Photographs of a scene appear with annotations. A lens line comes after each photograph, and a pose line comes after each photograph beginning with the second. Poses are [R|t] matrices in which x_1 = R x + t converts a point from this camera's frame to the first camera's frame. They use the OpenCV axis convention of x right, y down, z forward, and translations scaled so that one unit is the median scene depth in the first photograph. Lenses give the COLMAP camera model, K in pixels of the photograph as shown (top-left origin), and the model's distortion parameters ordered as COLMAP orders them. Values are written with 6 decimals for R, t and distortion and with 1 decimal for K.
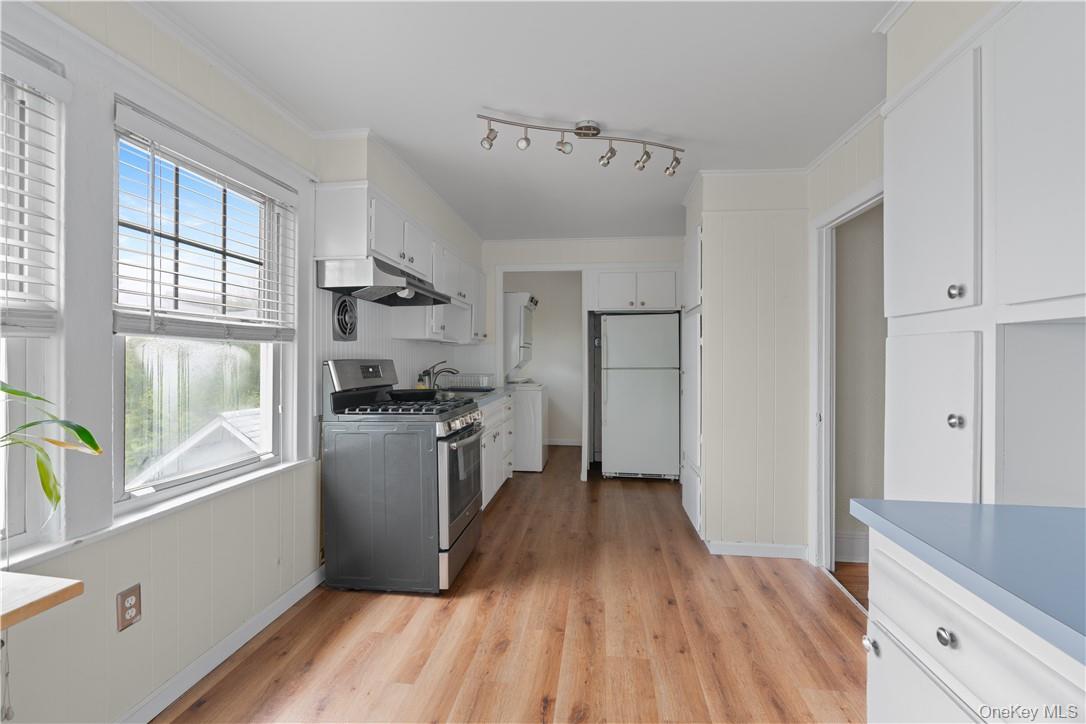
lens RADIAL K [[495.4, 0, 544.3], [0, 495.4, 359.6], [0, 0, 1]] dist [0.002132, 0.000176]
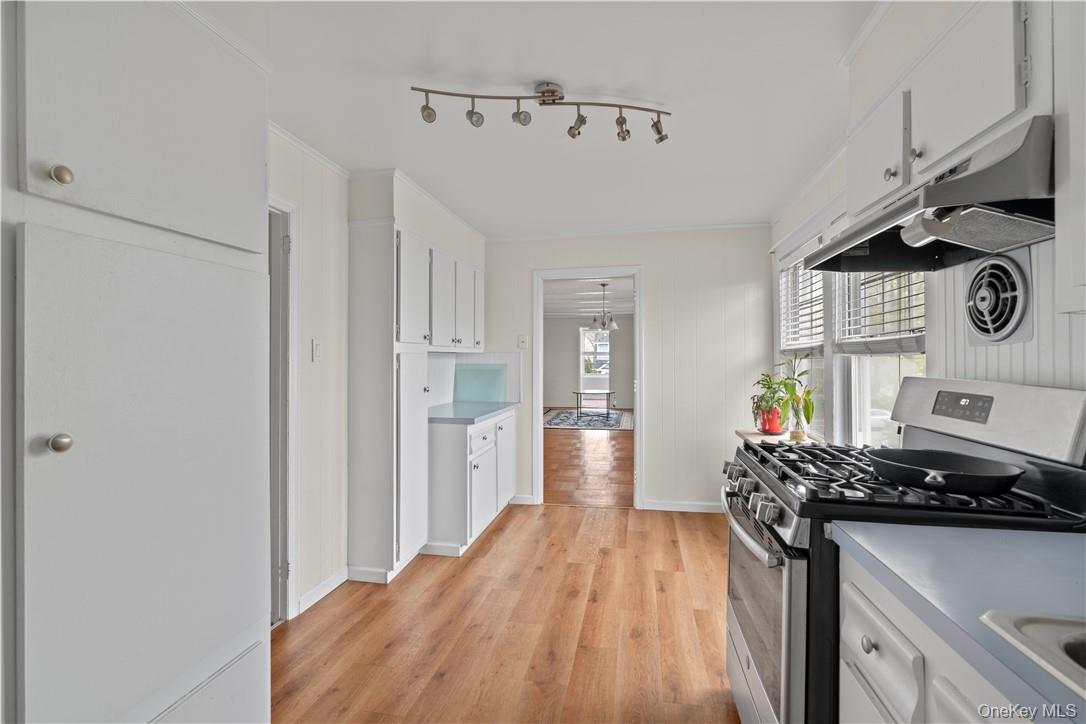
lens RADIAL K [[495.4, 0, 544.3], [0, 495.4, 355.5], [0, 0, 1]] dist [0.002132, 0.000176]
pose [[-0.997243, -0.008570, 0.073712, 0.021461], [-0.008646, 0.999962, -0.000709, -0.015253], [-0.073703, -0.001344, -0.997279, 1.084869]]
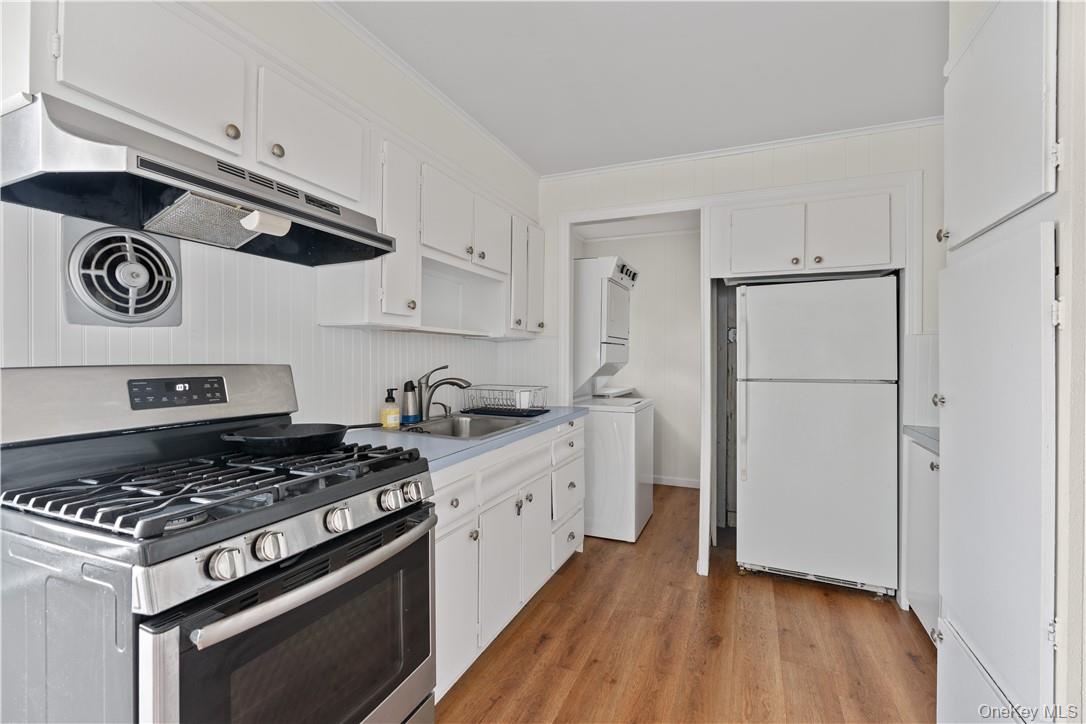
lens RADIAL K [[495.4, 0, 541.3], [0, 495.4, 360.6], [0, 0, 1]] dist [0.002132, 0.000176]
pose [[0.957695, 0.004296, -0.287755, 0.076724], [-0.003665, 0.999990, 0.002731, -0.005242], [0.287763, -0.001561, 0.957700, 0.462935]]
